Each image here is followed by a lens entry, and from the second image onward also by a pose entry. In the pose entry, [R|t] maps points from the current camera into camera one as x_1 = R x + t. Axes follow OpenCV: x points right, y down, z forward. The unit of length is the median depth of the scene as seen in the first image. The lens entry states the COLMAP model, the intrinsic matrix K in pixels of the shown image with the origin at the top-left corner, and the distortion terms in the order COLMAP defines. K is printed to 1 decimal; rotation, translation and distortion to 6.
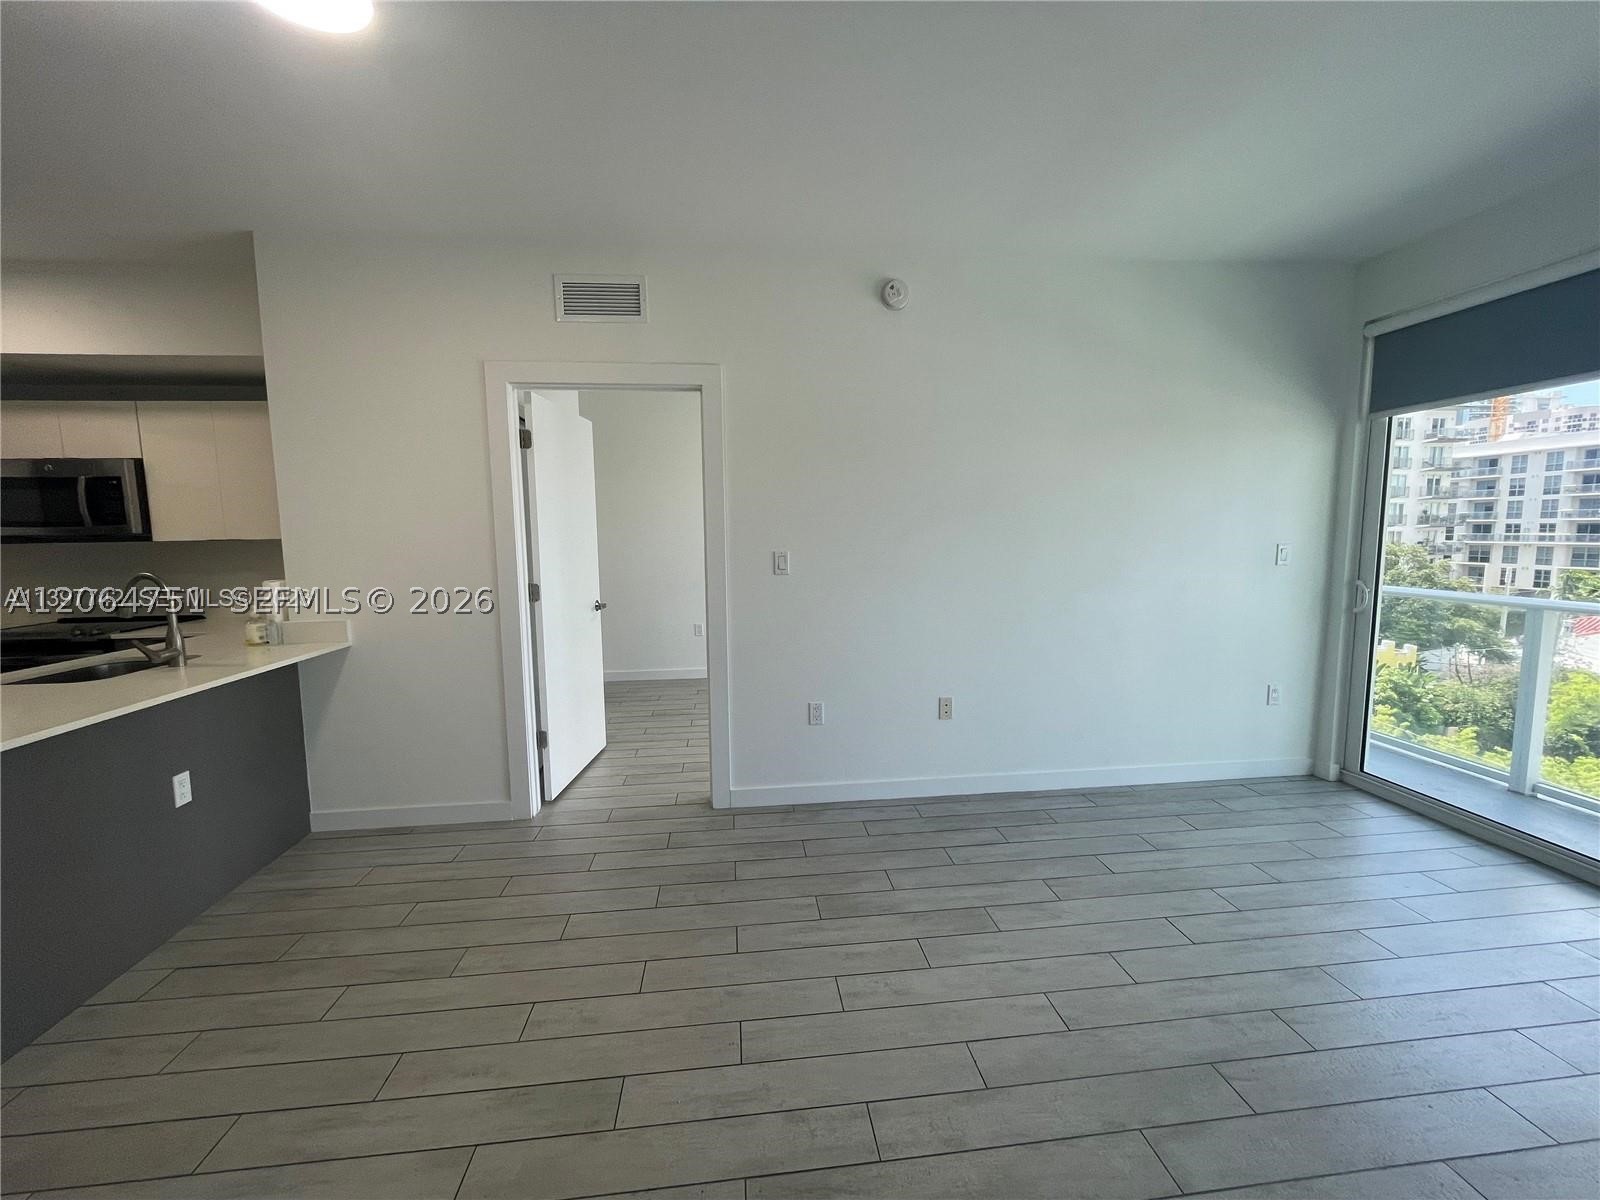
lens RADIAL K [[649.1, 0, 800.0], [0, 649.1, 600.0], [0, 0, 1]] dist [-0.001636, -0.000332]
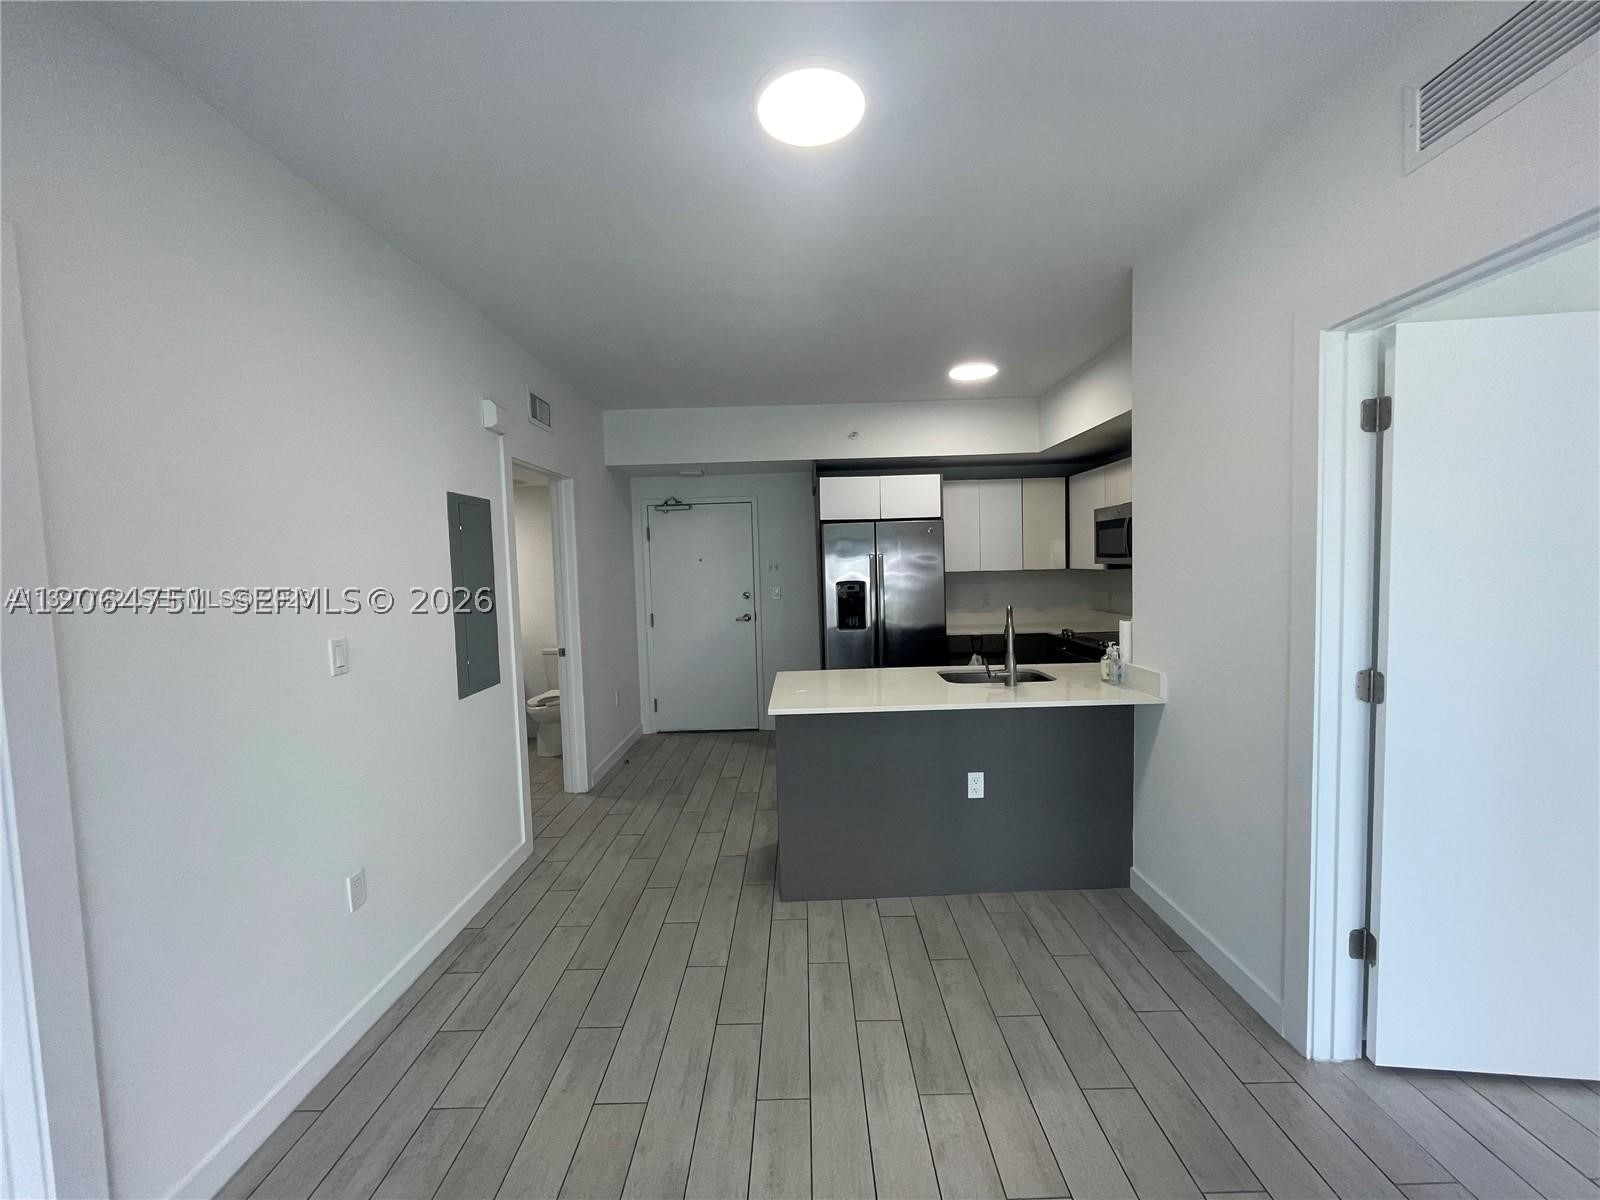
lens RADIAL K [[649.1, 0, 800.0], [0, 649.1, 600.0], [0, 0, 1]] dist [-0.001636, -0.000332]
pose [[-0.114194, 0.074385, -0.990670, 0.210060], [-0.075277, 0.993678, 0.083288, -0.103190], [0.990602, 0.084086, -0.107873, 0.610369]]
